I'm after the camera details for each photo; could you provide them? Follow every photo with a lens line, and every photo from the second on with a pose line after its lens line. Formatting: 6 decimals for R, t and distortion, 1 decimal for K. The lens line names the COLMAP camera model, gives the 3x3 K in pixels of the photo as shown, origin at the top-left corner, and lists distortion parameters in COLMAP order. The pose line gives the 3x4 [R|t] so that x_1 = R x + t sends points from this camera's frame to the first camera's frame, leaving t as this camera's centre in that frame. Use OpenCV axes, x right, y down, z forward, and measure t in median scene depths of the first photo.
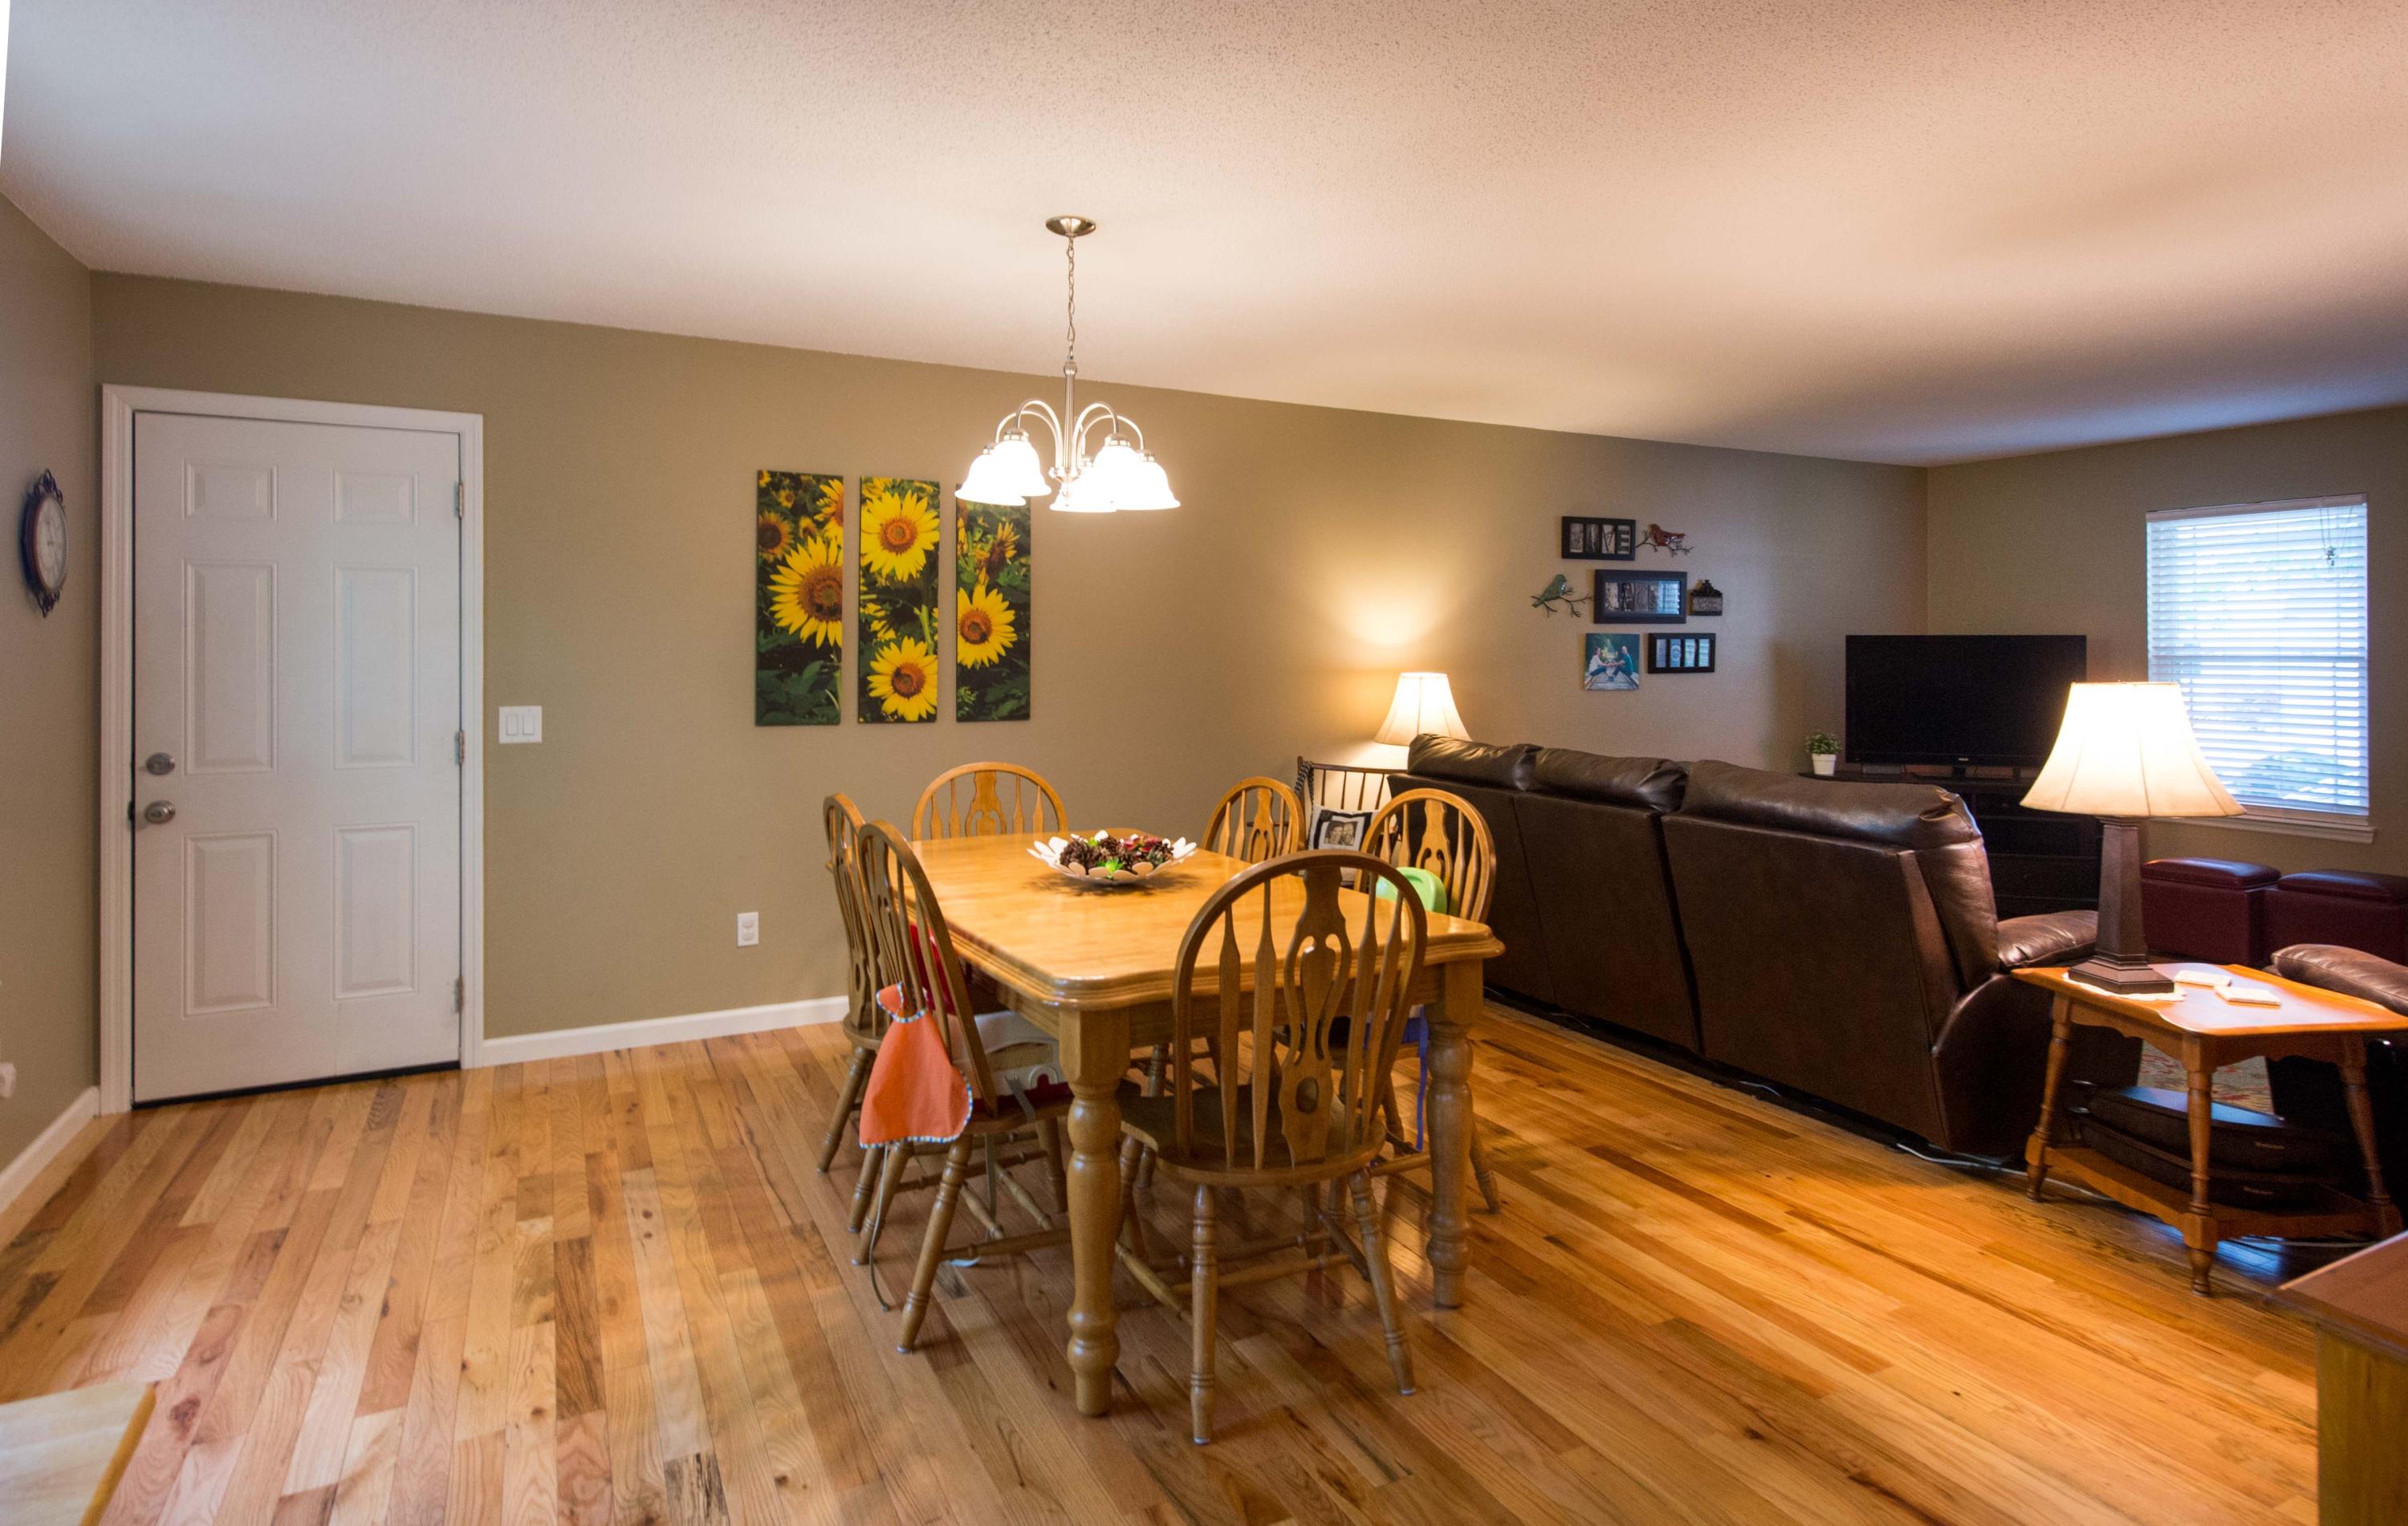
lens RADIAL K [[1286.4, 0, 1199.3], [0, 1286.4, 645.6], [0, 0, 1]] dist [0.013949, -0.000023]
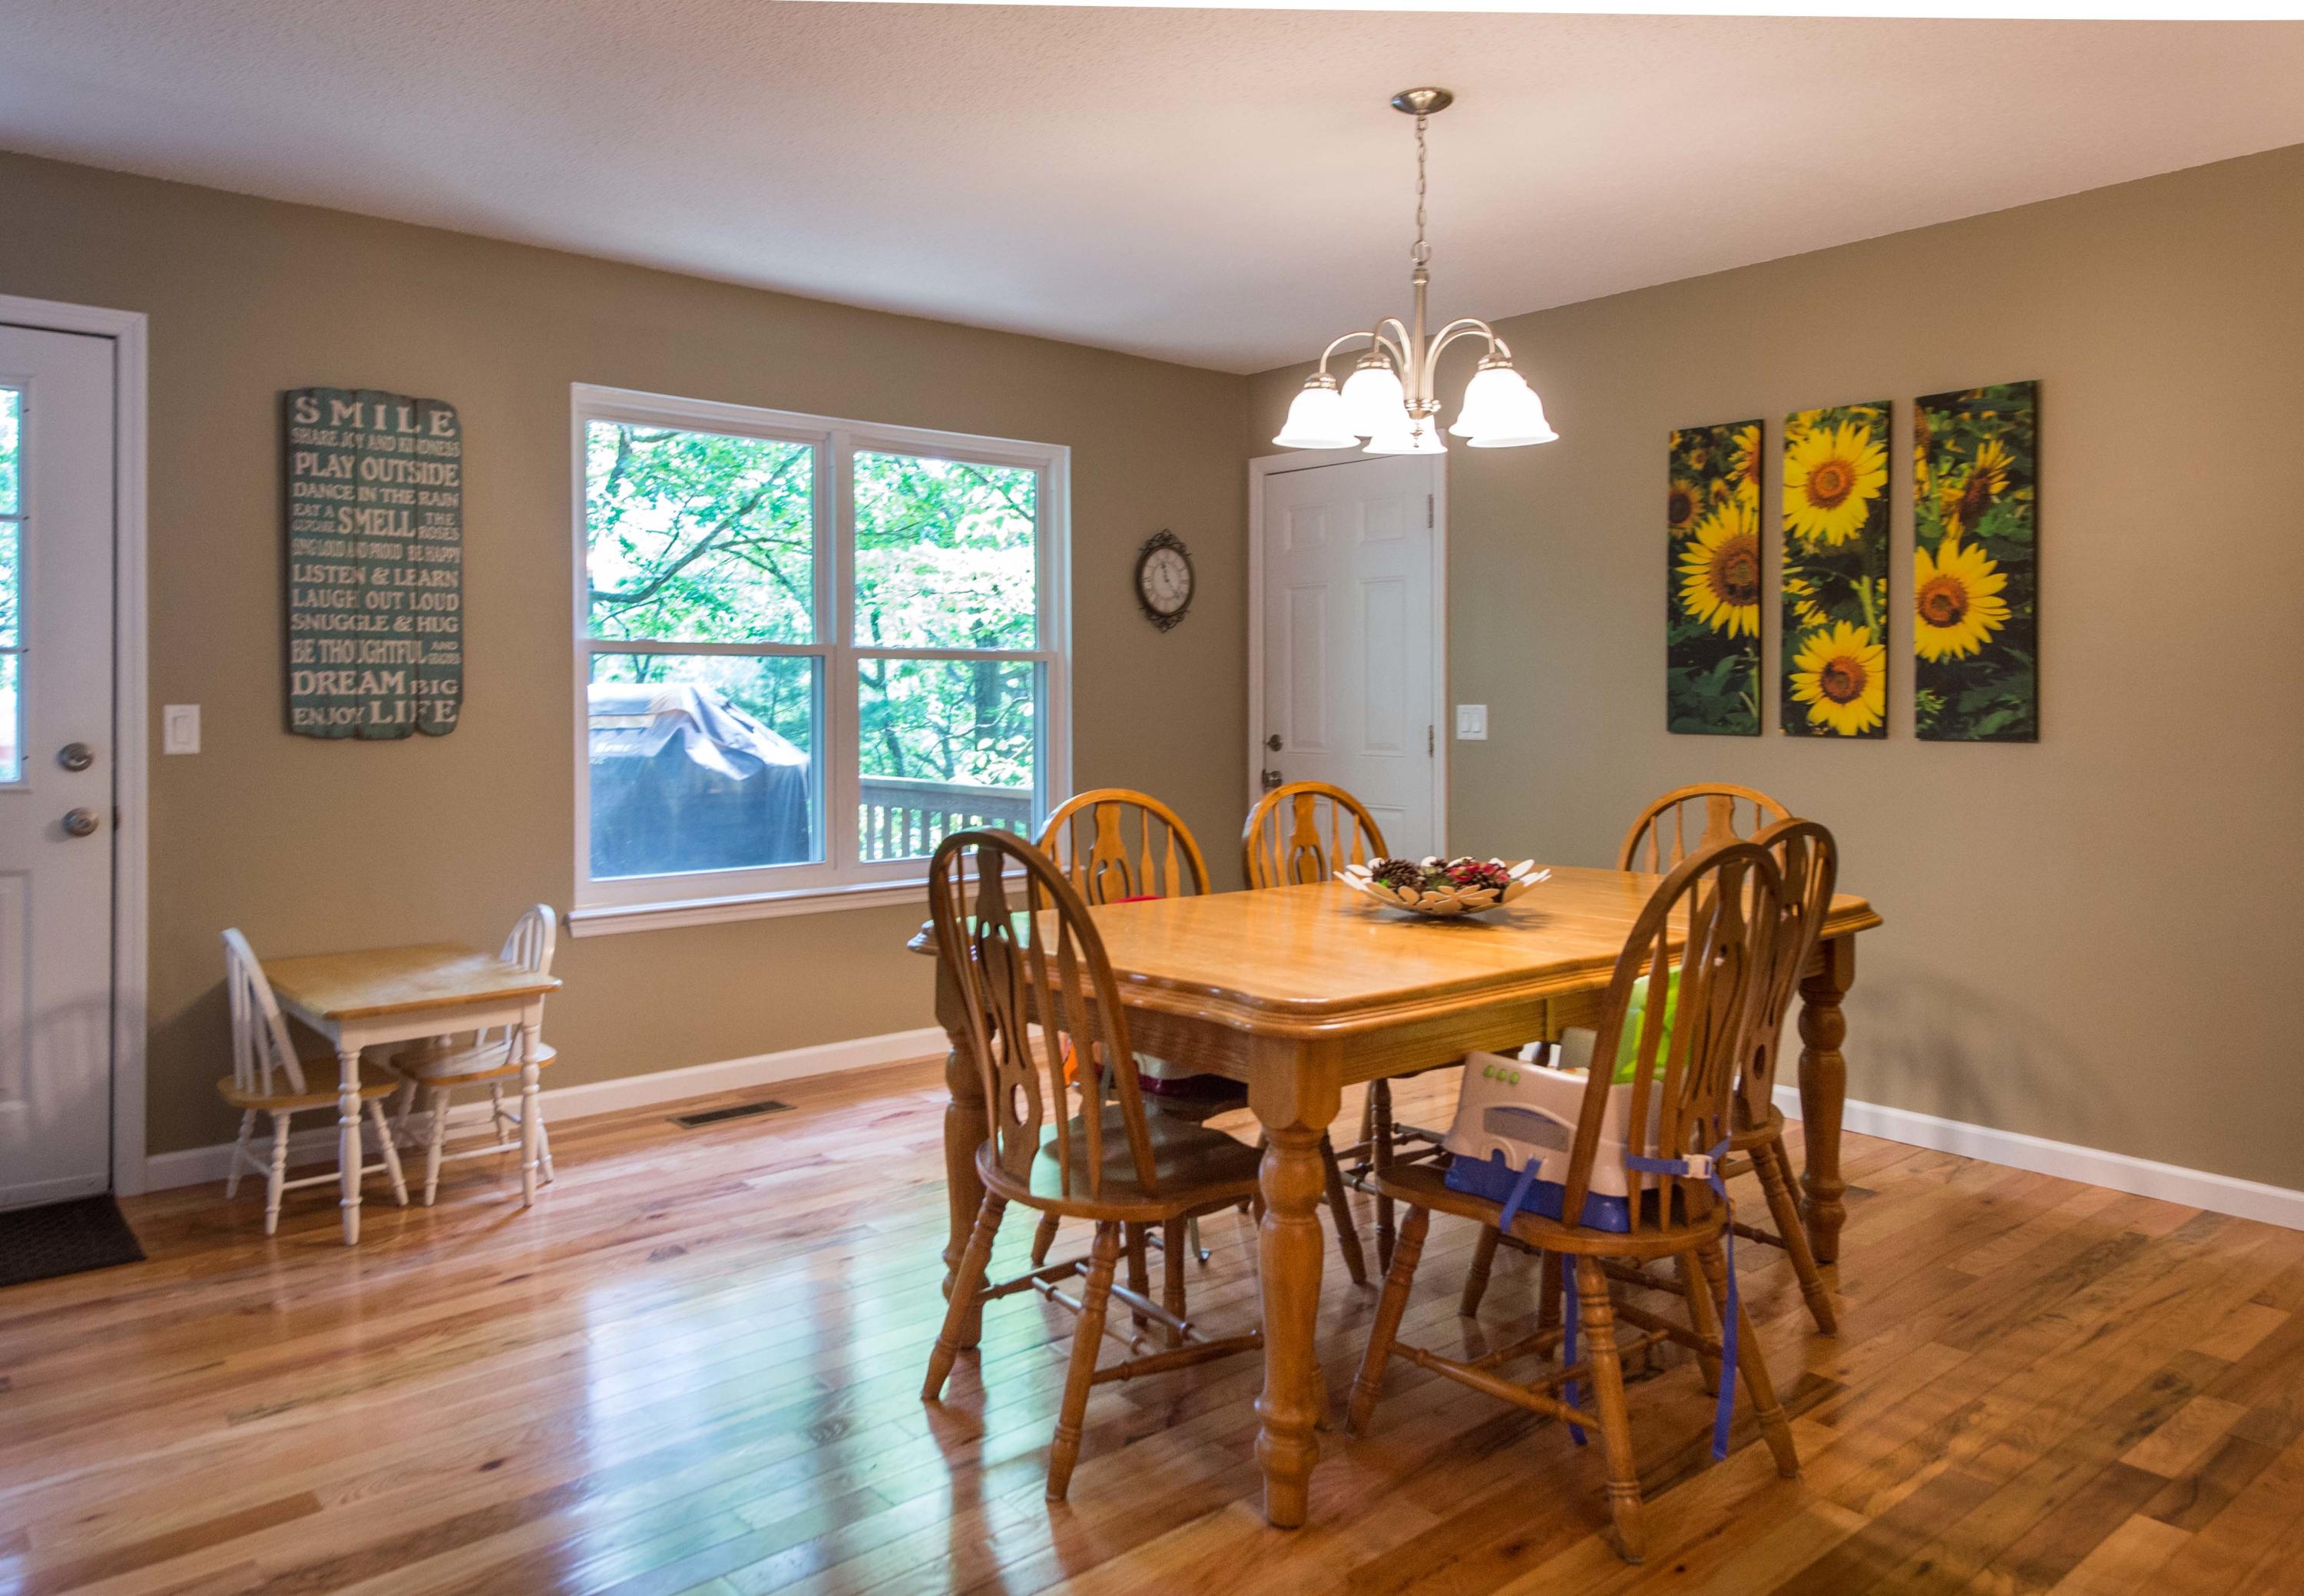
lens RADIAL K [[1569.7, 0, 1134.6], [0, 1569.7, 703.0], [0, 0, 1]] dist [0.036364, -0.000871]
pose [[0.220818, 0.006931, -0.975290, 0.550002], [0.006432, 0.999943, 0.008563, 0.029062], [0.975294, -0.008164, 0.220761, 0.395555]]
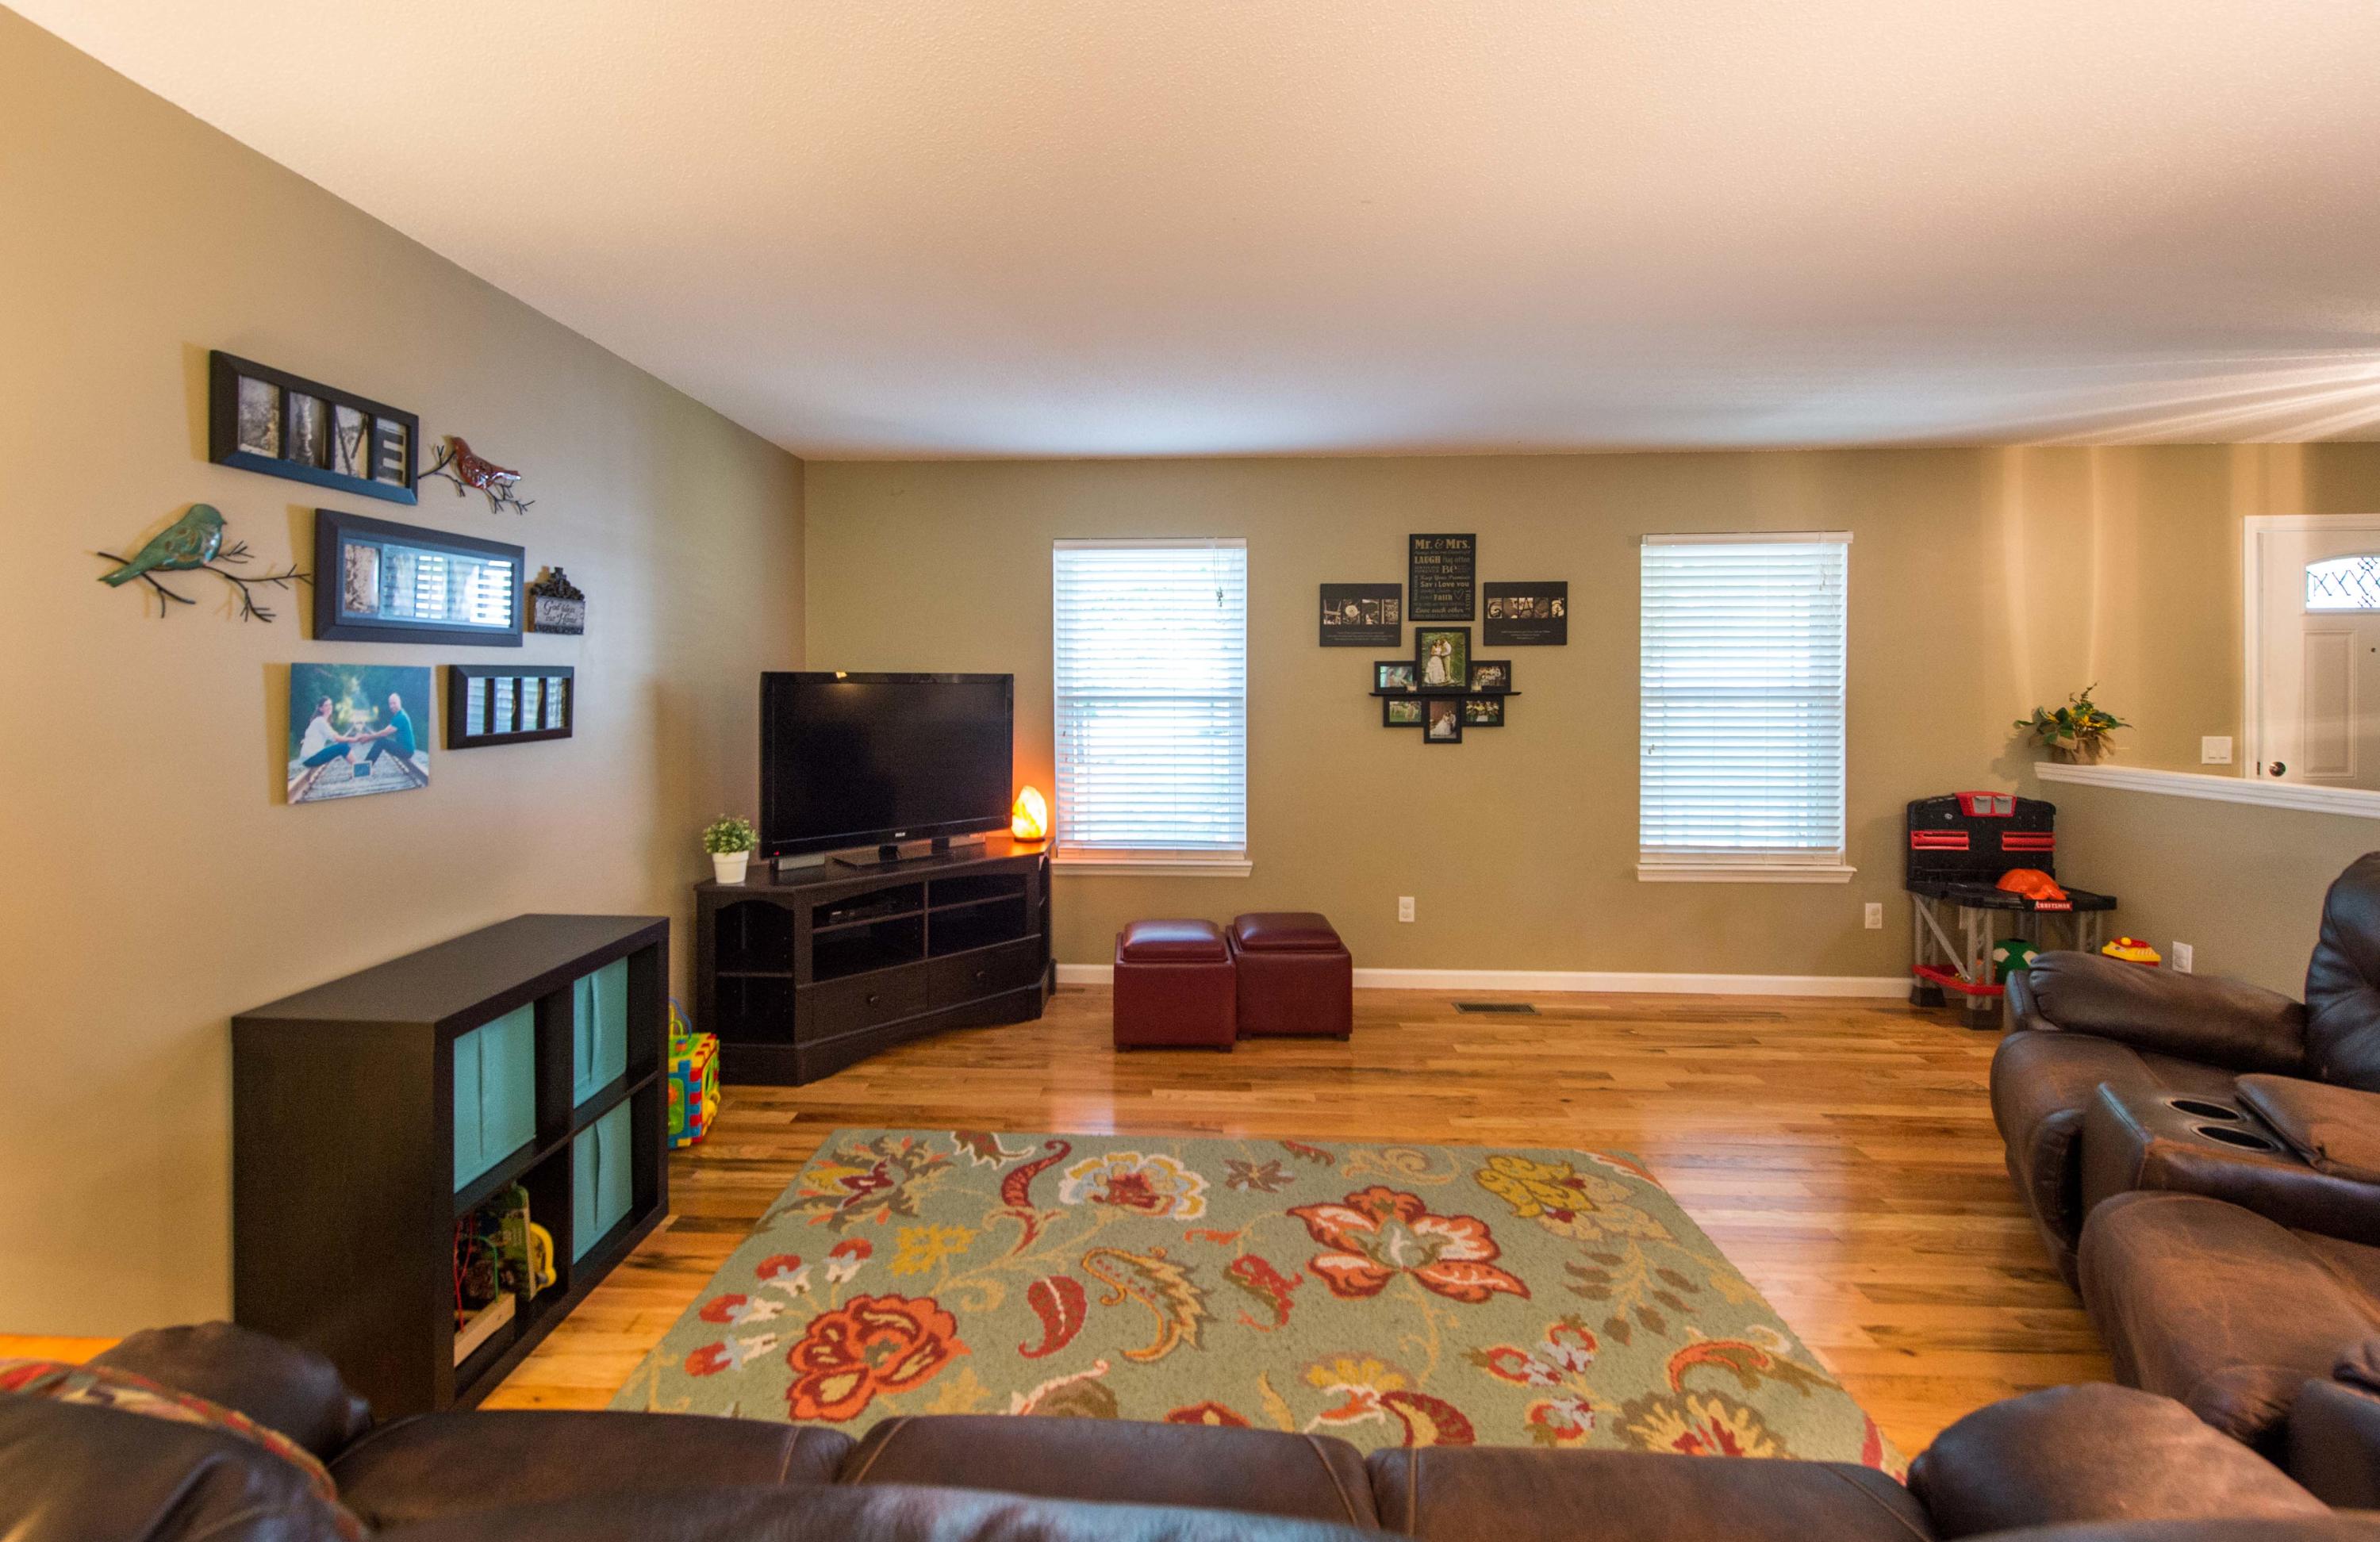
lens RADIAL K [[978.0, 0, 1128.0], [0, 978.0, 694.4], [0, 0, 1]] dist [0.023058, -0.012390]
pose [[0.504874, -0.013256, 0.863091, 0.212537], [-0.001725, 0.999865, 0.016366, -0.006795], [-0.863191, -0.009751, 0.504783, 0.791331]]
